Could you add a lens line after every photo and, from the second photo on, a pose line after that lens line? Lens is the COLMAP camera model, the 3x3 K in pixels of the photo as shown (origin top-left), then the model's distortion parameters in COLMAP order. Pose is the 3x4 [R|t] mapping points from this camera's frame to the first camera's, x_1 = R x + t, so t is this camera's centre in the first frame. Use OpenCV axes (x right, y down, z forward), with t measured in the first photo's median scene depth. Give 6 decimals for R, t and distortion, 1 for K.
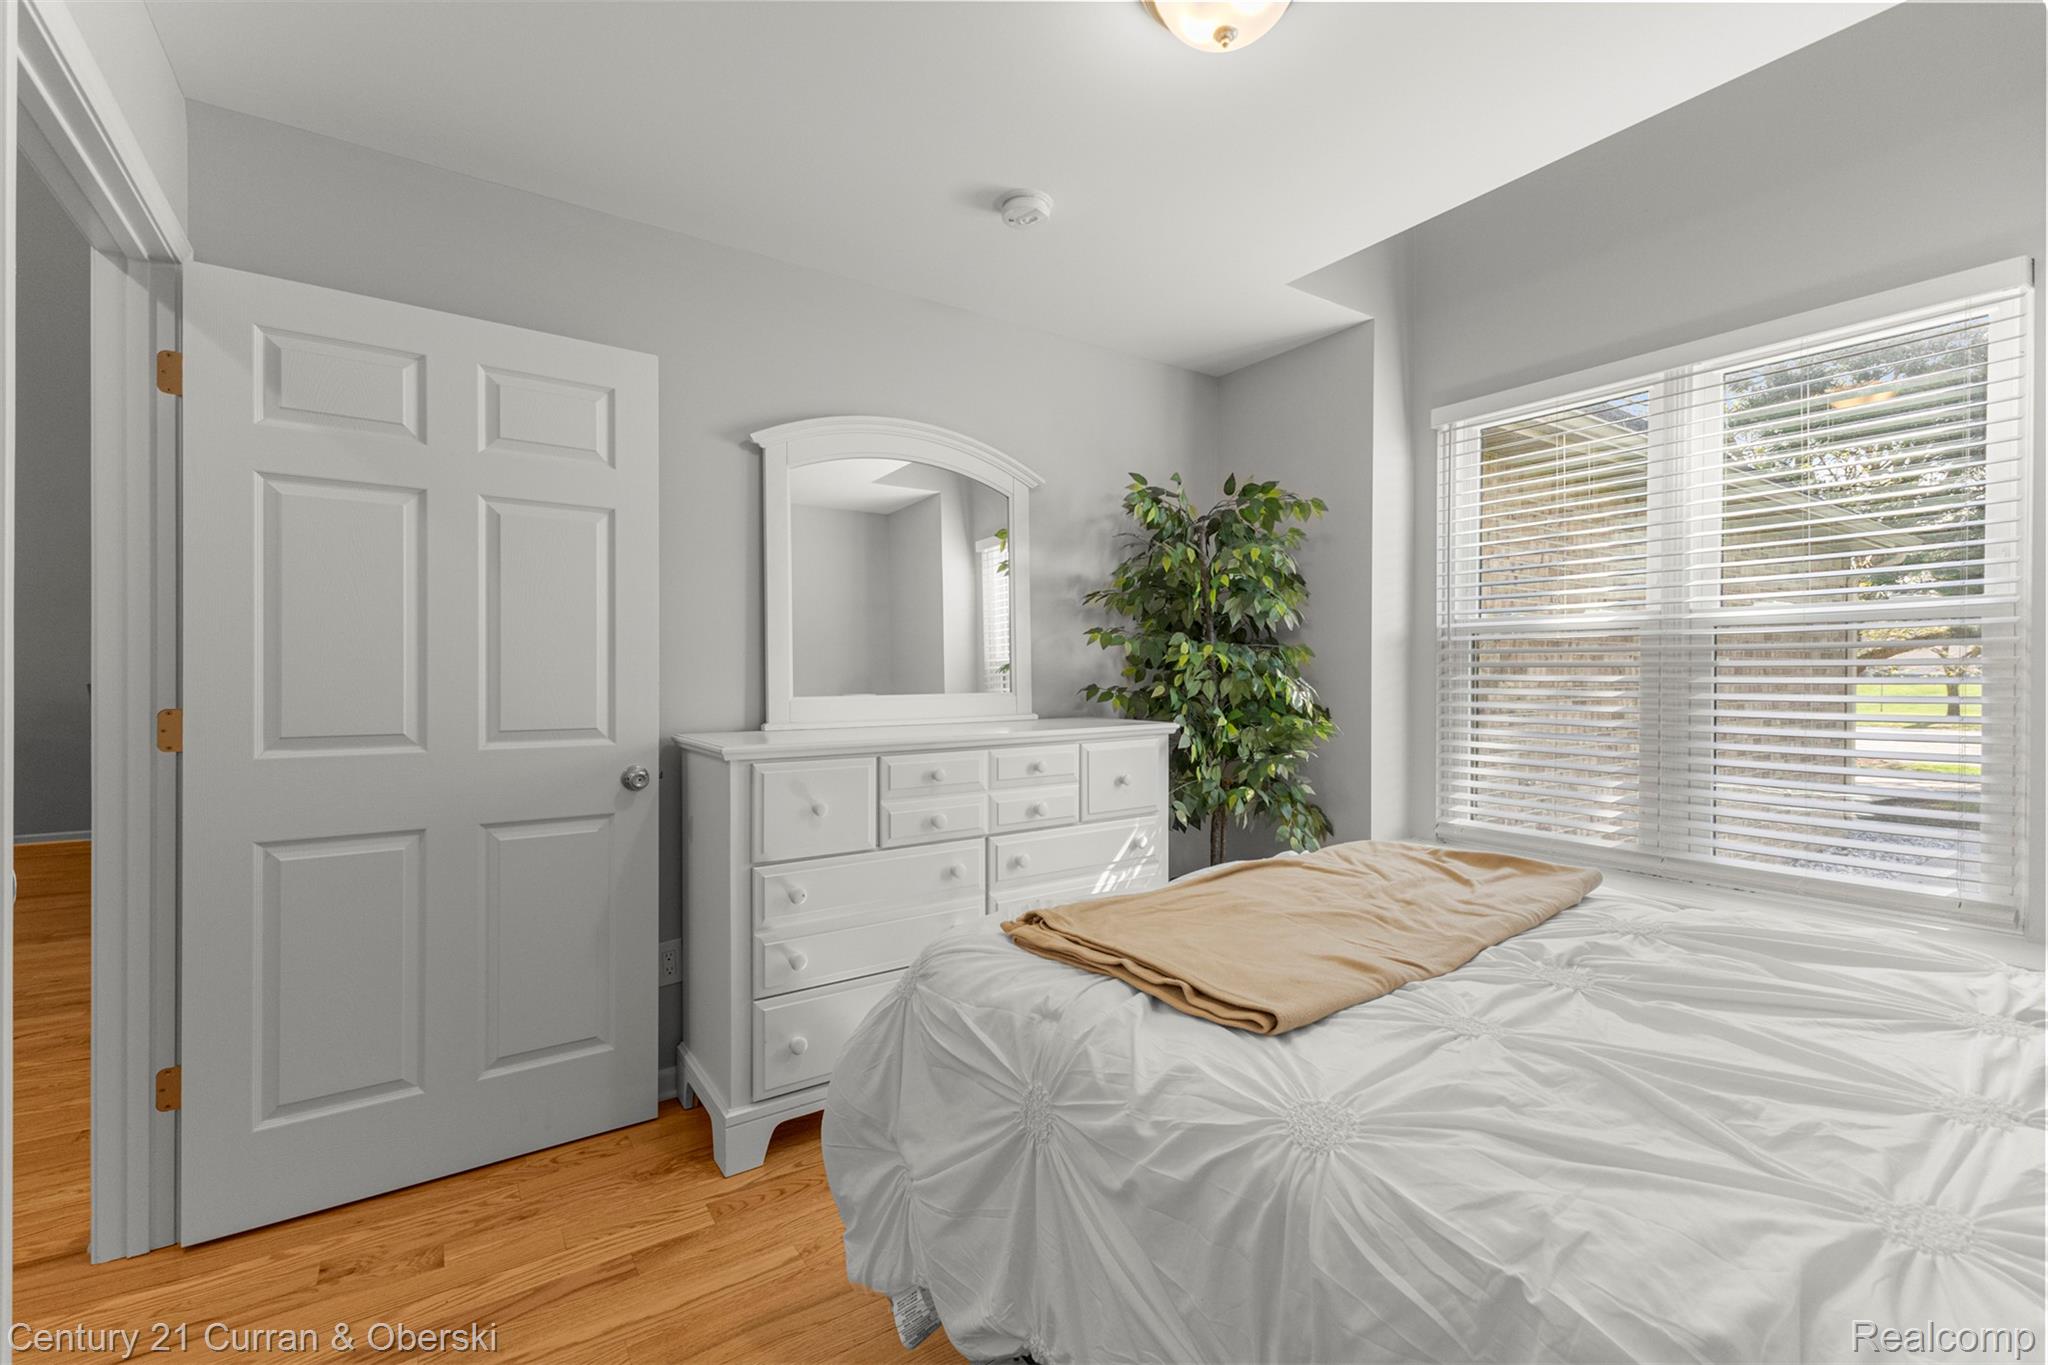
lens RADIAL K [[875.2, 0, 1029.8], [0, 875.2, 681.3], [0, 0, 1]] dist [0.000125, 0.000043]
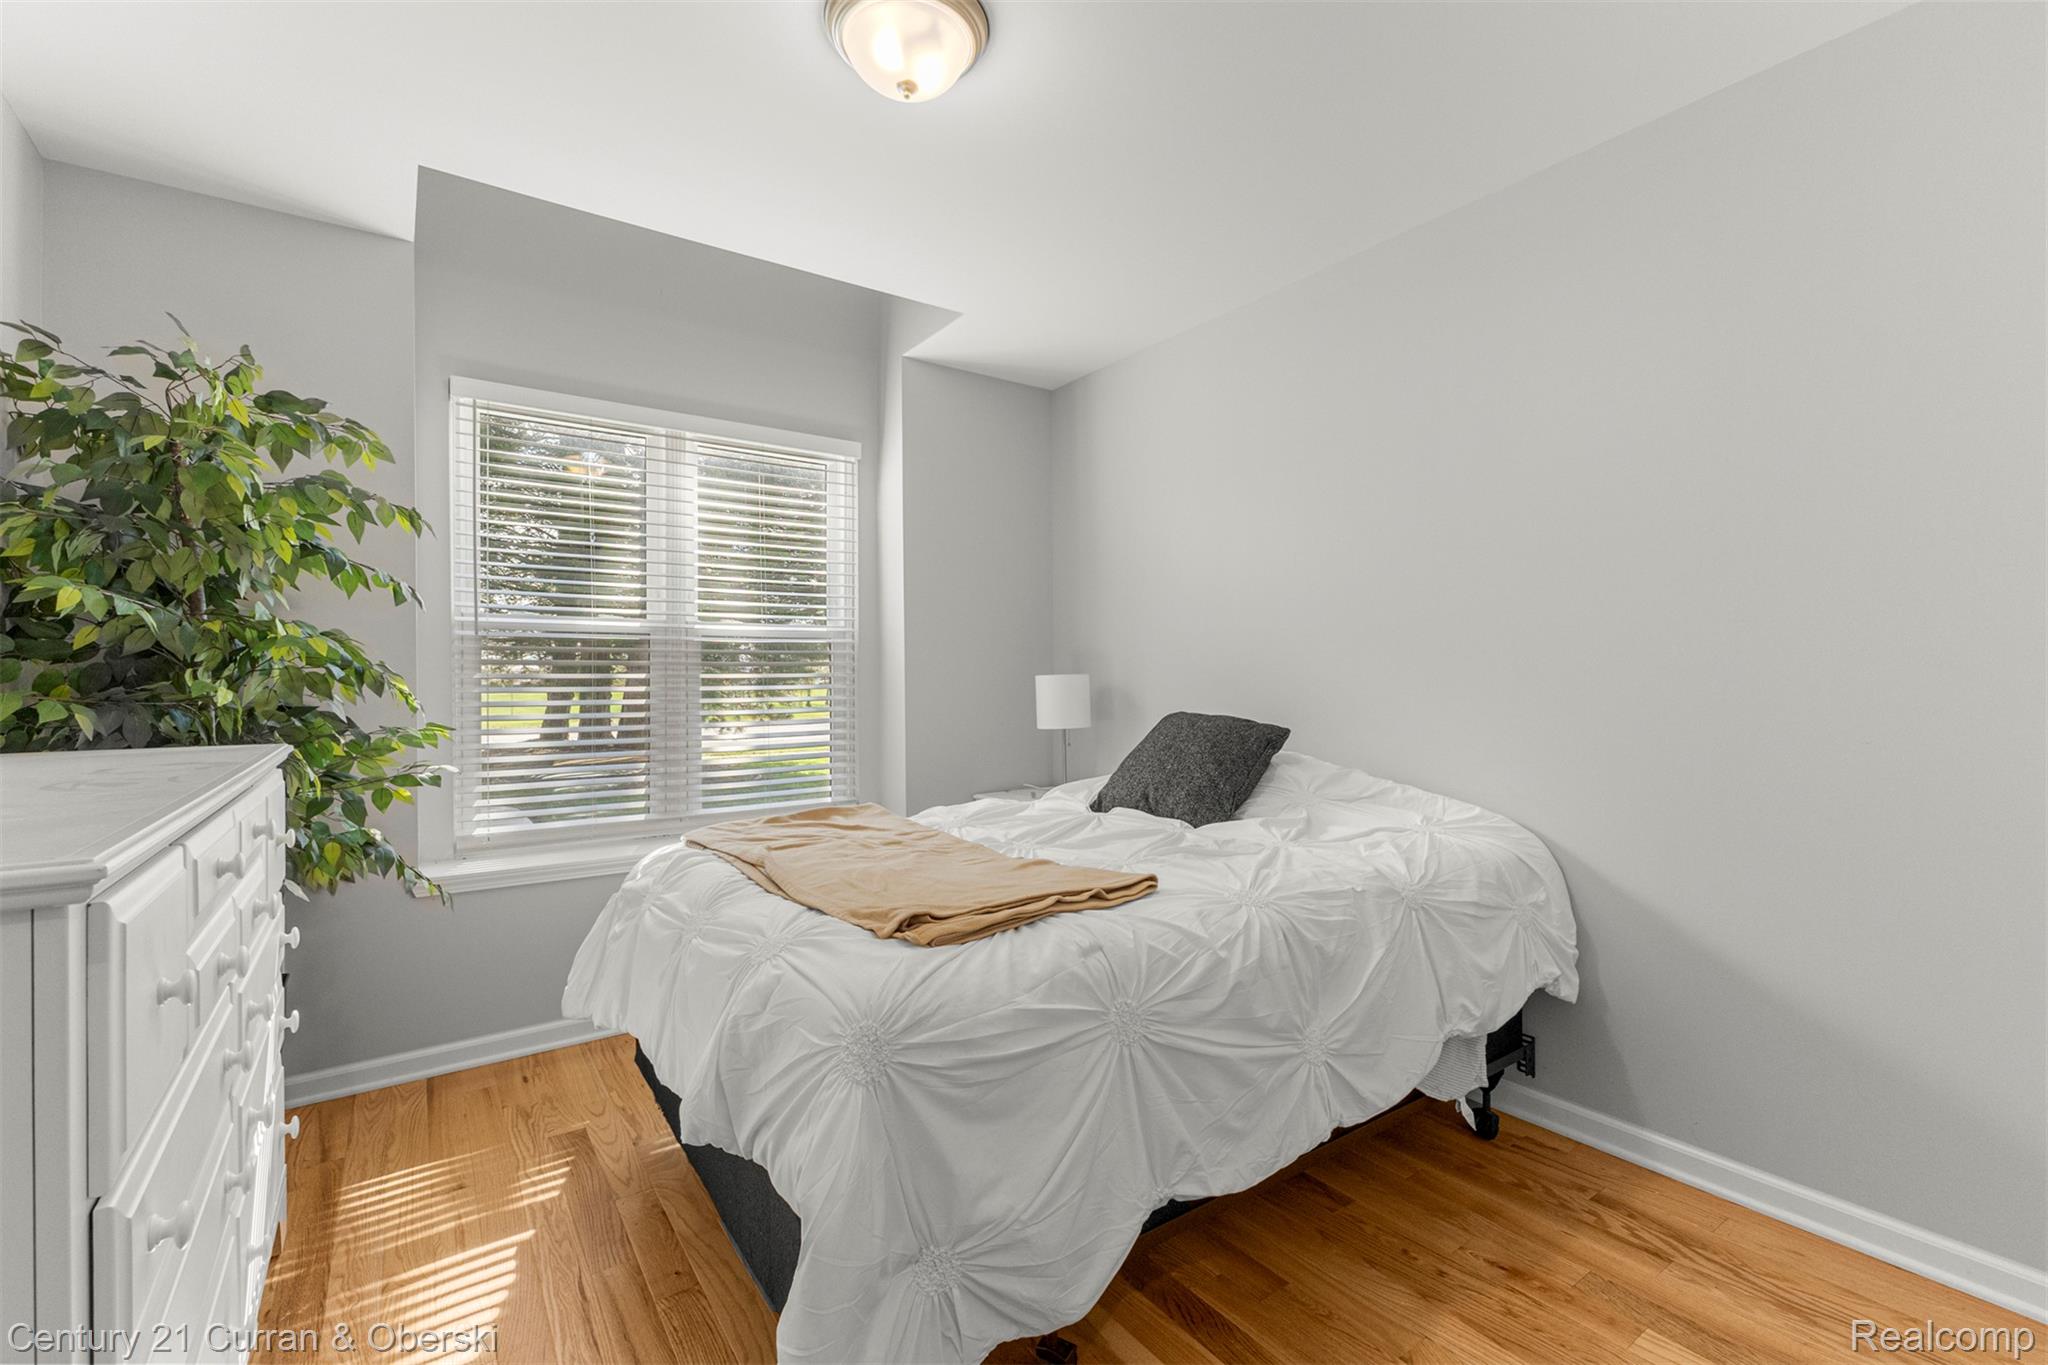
lens RADIAL K [[875.2, 0, 1032.9], [0, 875.2, 677.7], [0, 0, 1]] dist [0.000125, 0.000043]
pose [[-0.025812, 0.001974, 0.999665, -0.538782], [0.010001, 0.999949, -0.001716, 0.008254], [-0.999617, 0.009953, -0.025831, 0.518701]]
